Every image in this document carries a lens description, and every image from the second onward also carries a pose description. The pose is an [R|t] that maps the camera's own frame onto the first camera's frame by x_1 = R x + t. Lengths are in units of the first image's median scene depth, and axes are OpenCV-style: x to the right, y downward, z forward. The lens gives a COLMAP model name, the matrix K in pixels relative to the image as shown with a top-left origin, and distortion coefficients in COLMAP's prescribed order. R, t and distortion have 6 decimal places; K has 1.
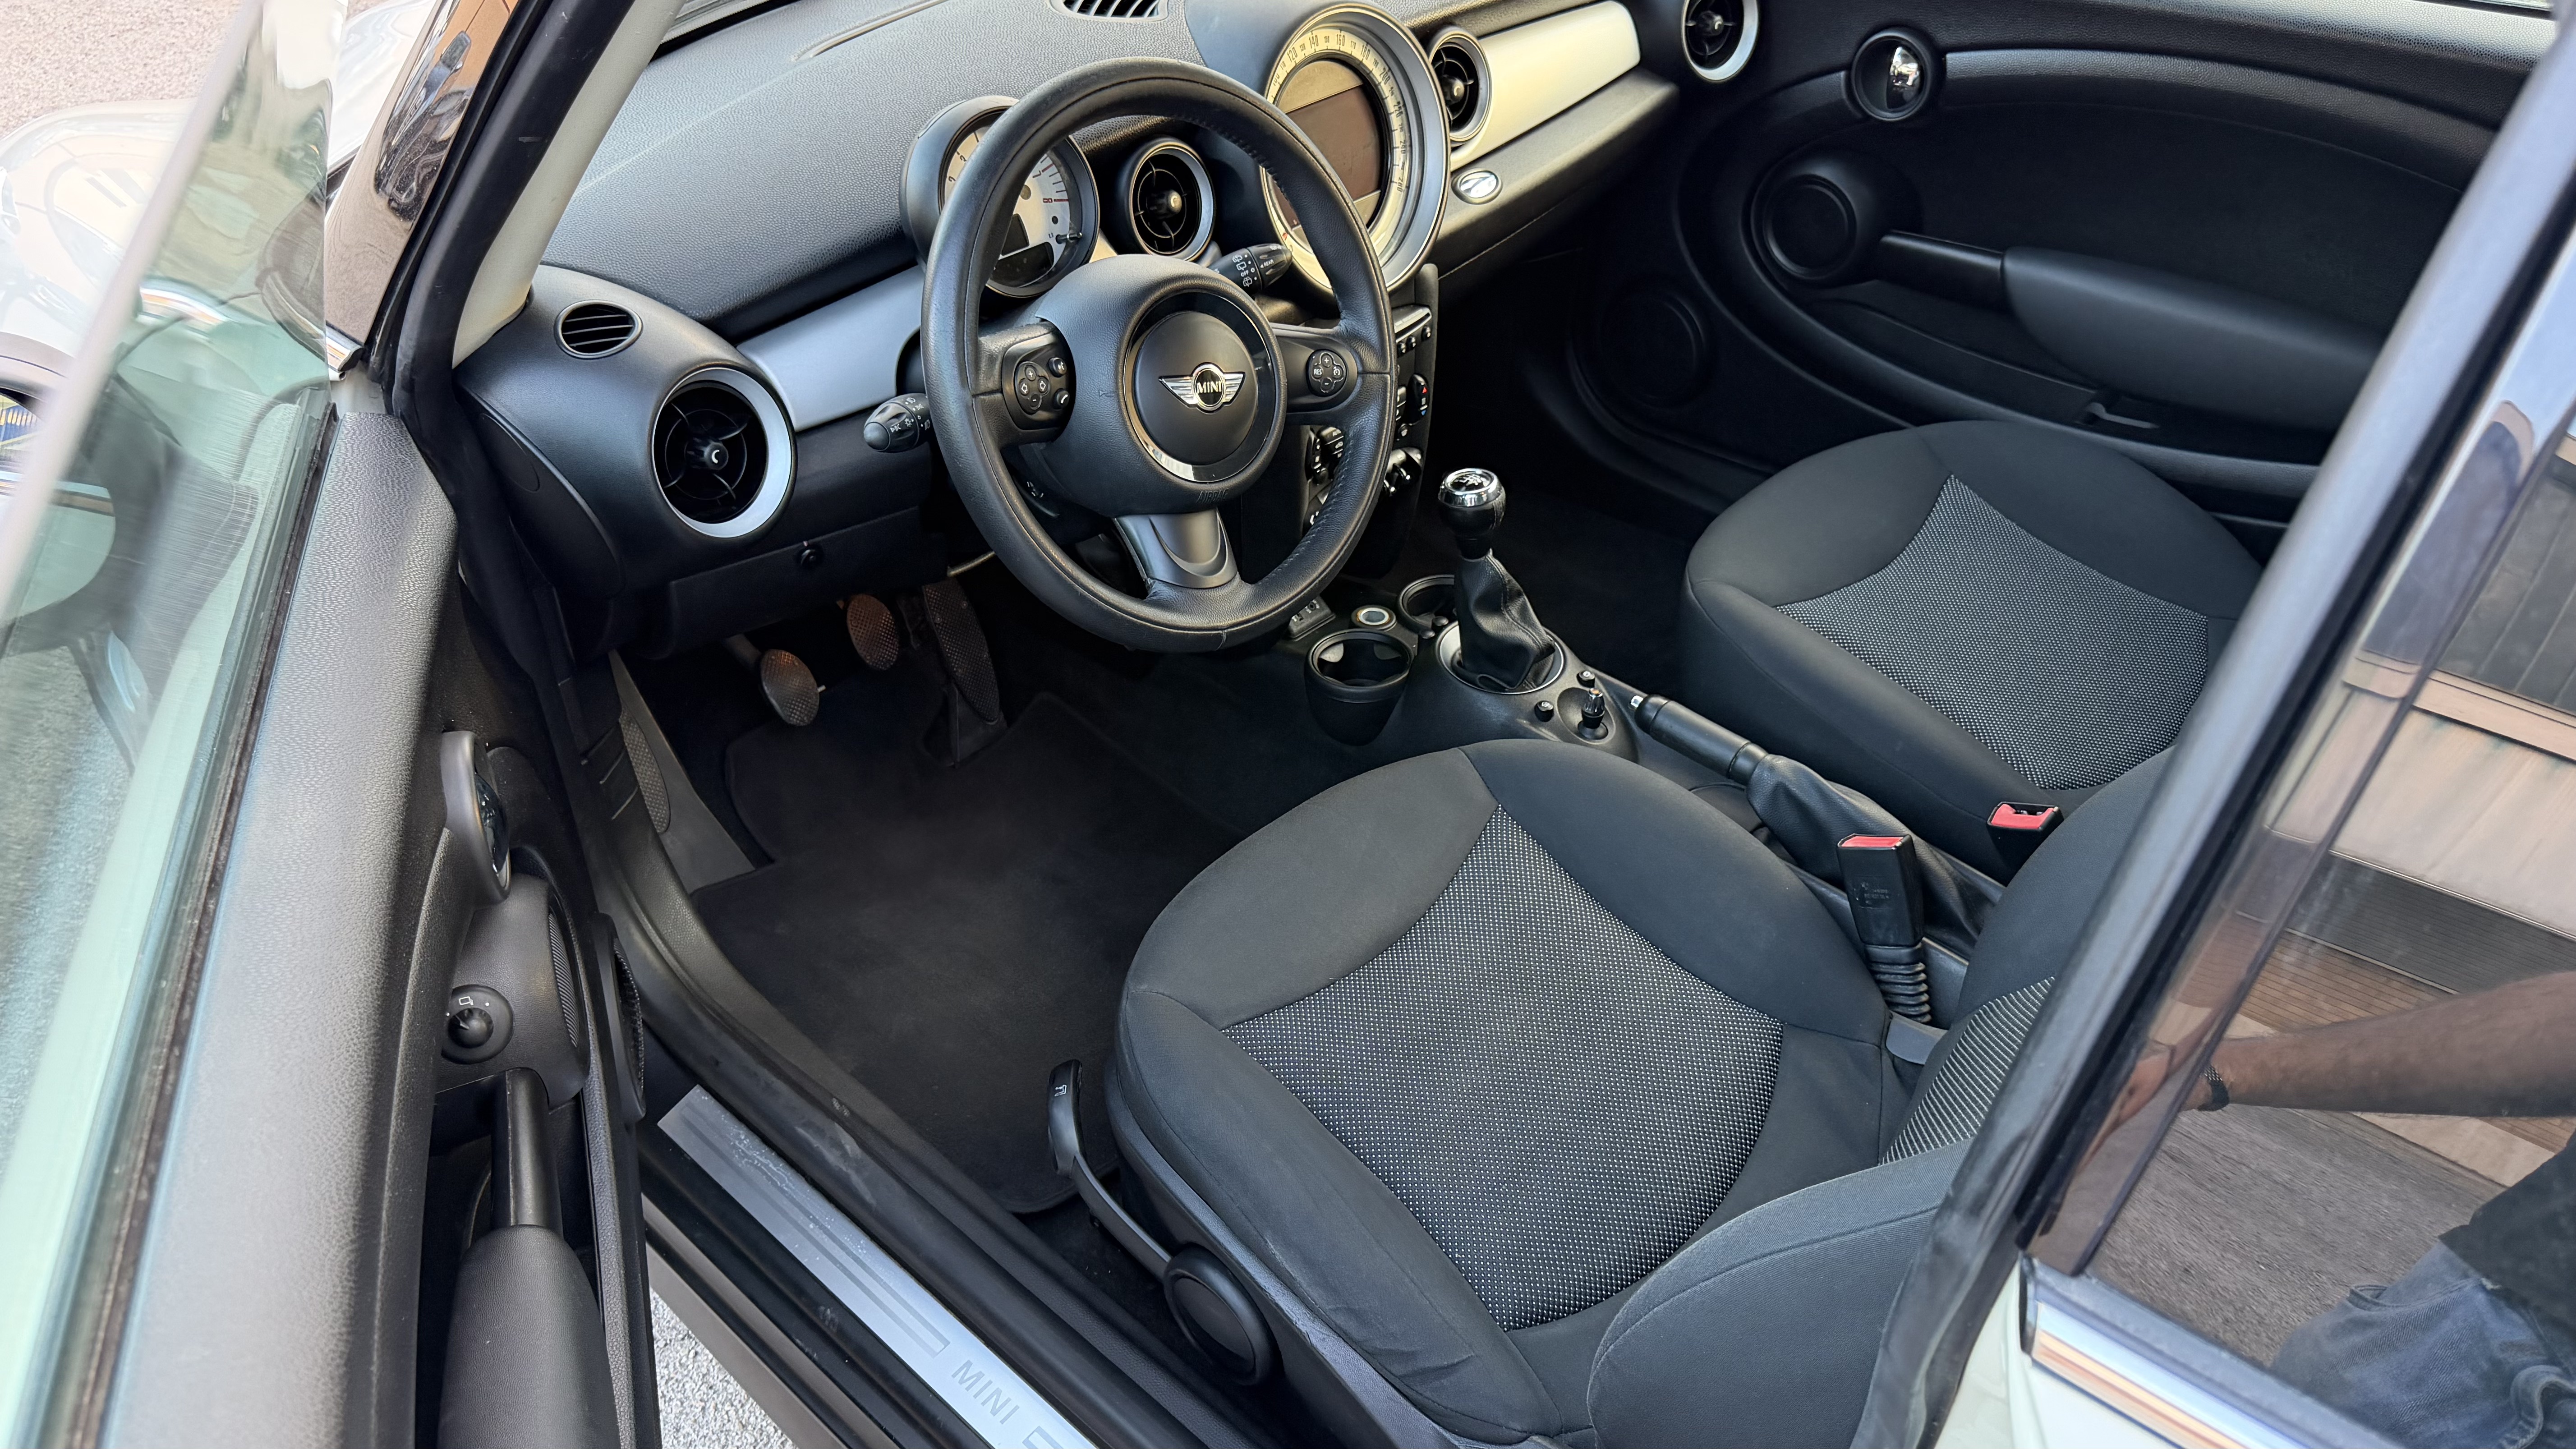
lens RADIAL K [[1825.7, 0, 1294.1], [0, 1825.7, 727.7], [0, 0, 1]] dist [0.050719, -0.058143]
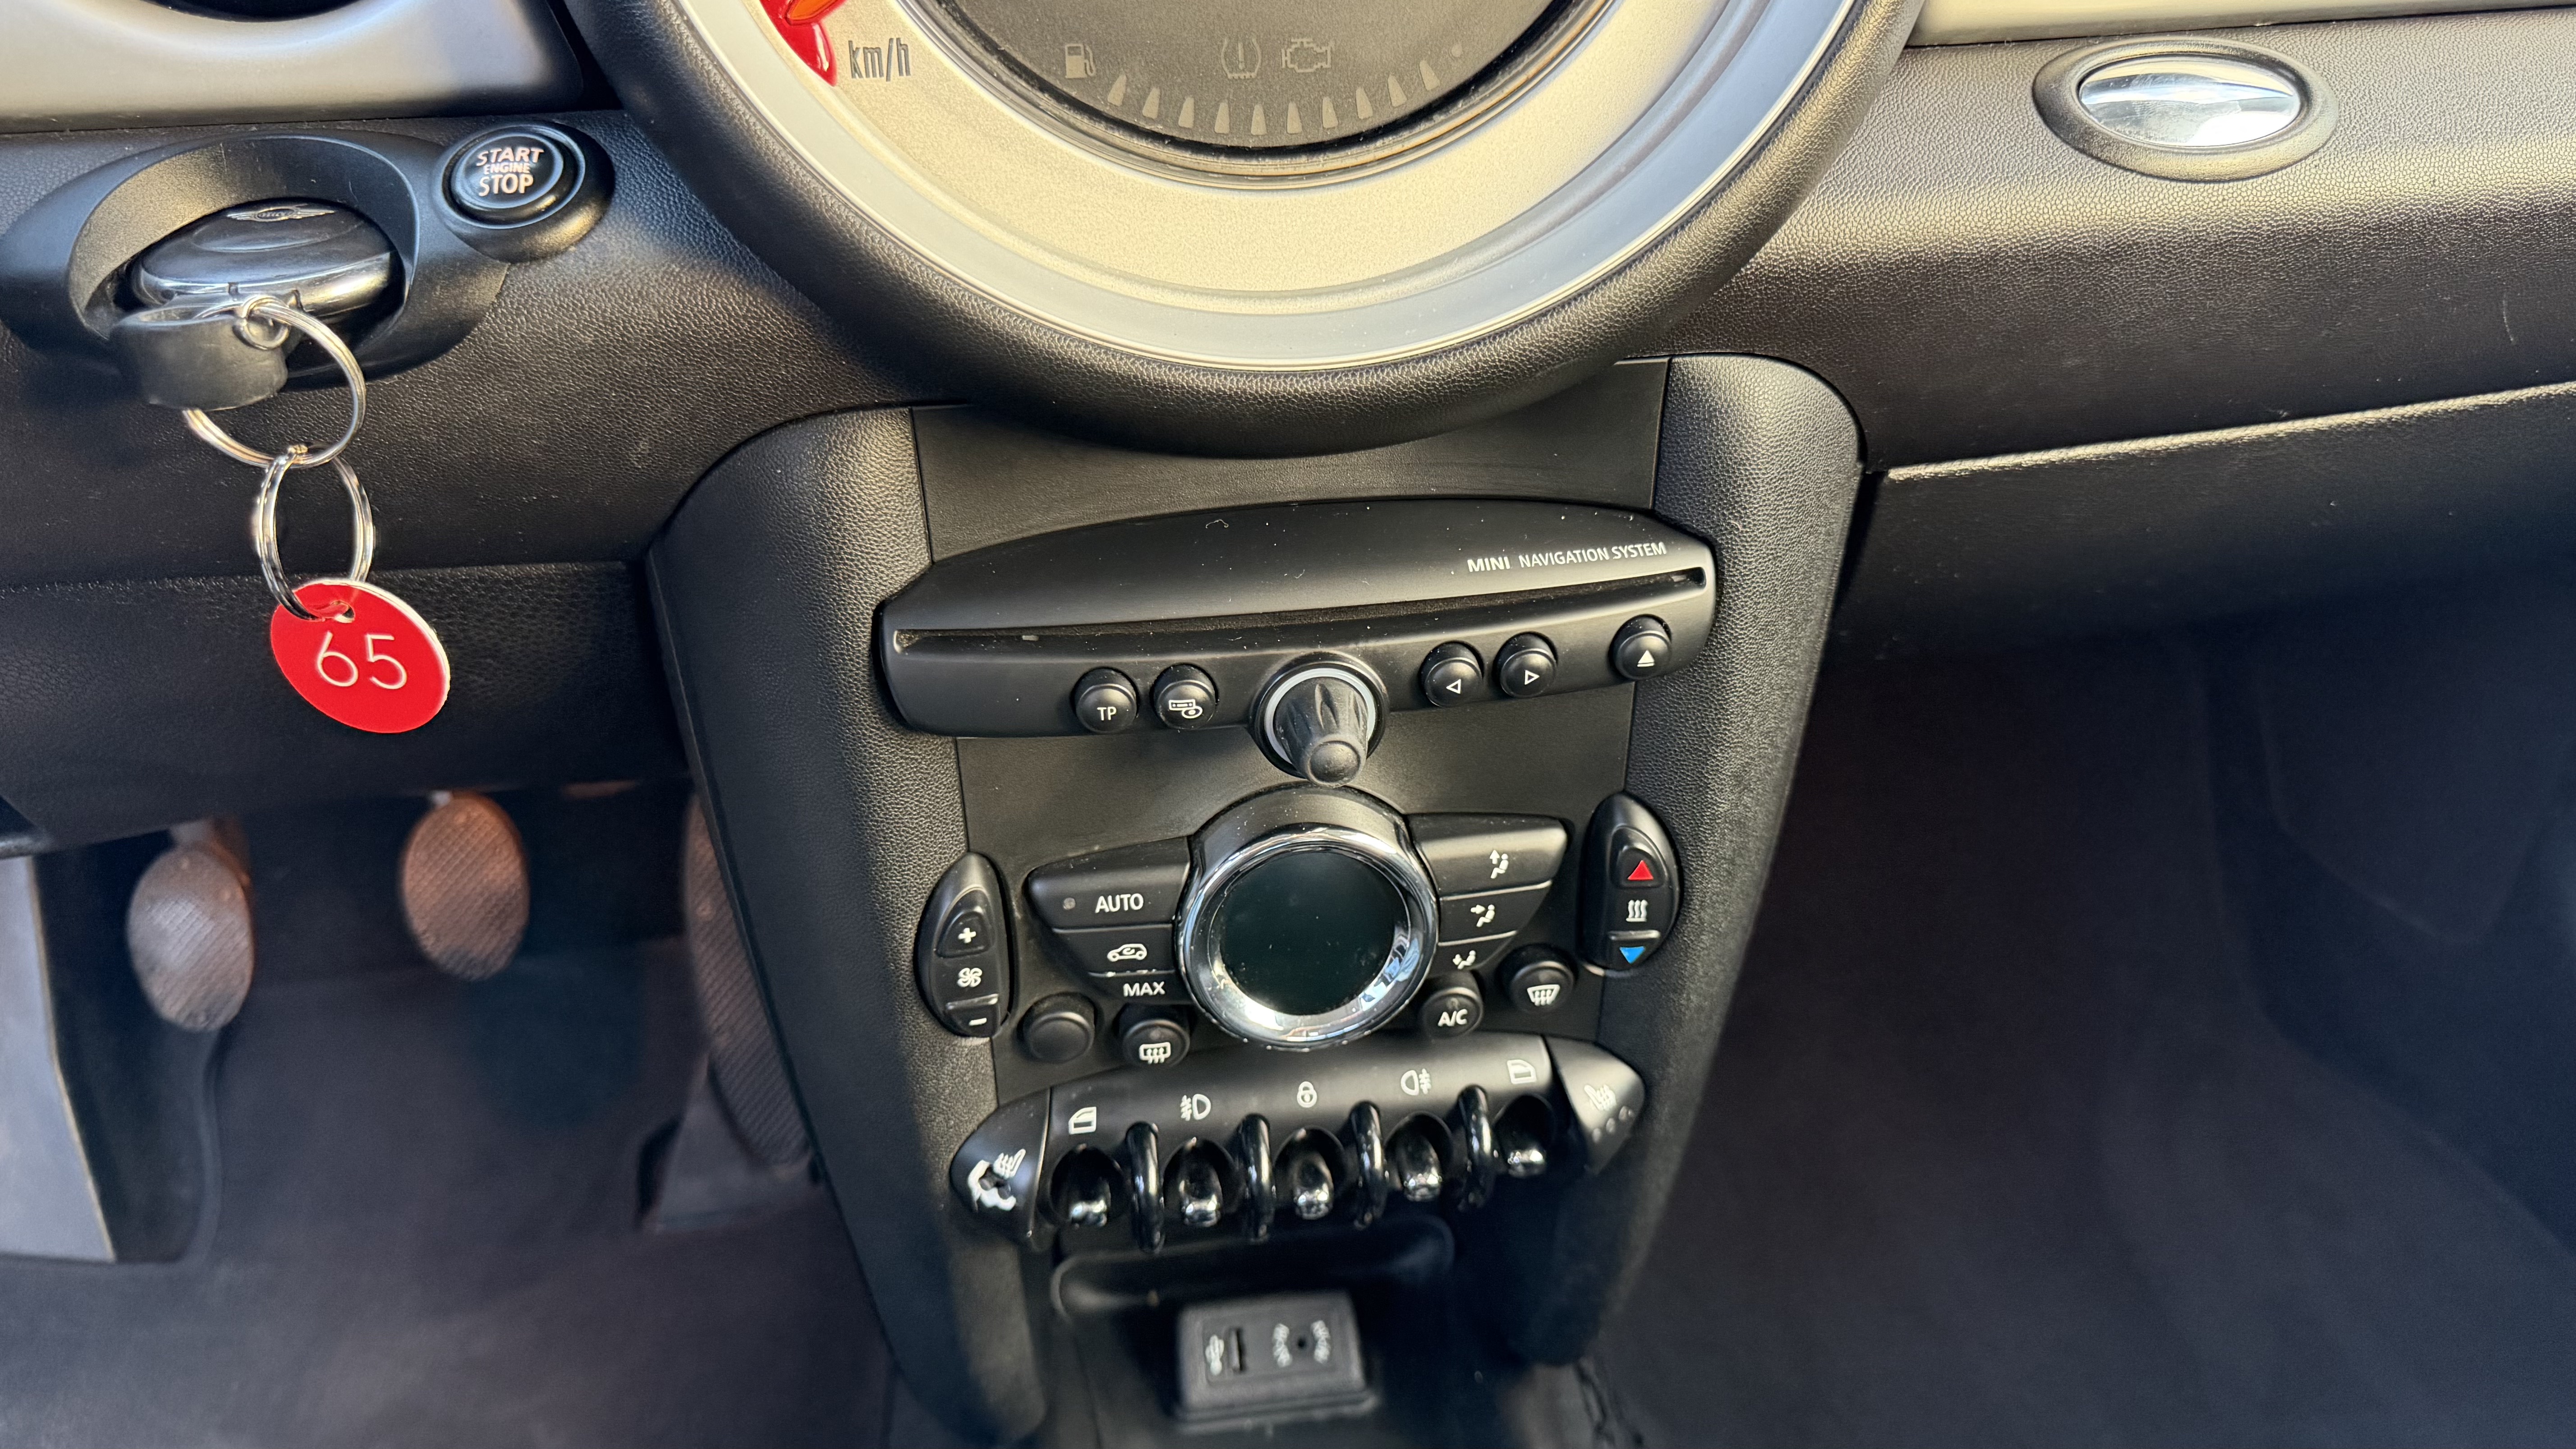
lens RADIAL K [[1825.7, 0, 1294.3], [0, 1825.7, 724.3], [0, 0, 1]] dist [0.050719, -0.058143]
pose [[0.776800, 0.338120, -0.531278, 0.150588], [-0.380919, 0.924083, 0.031157, -0.184474], [0.501480, 0.178172, 0.846625, 0.733415]]
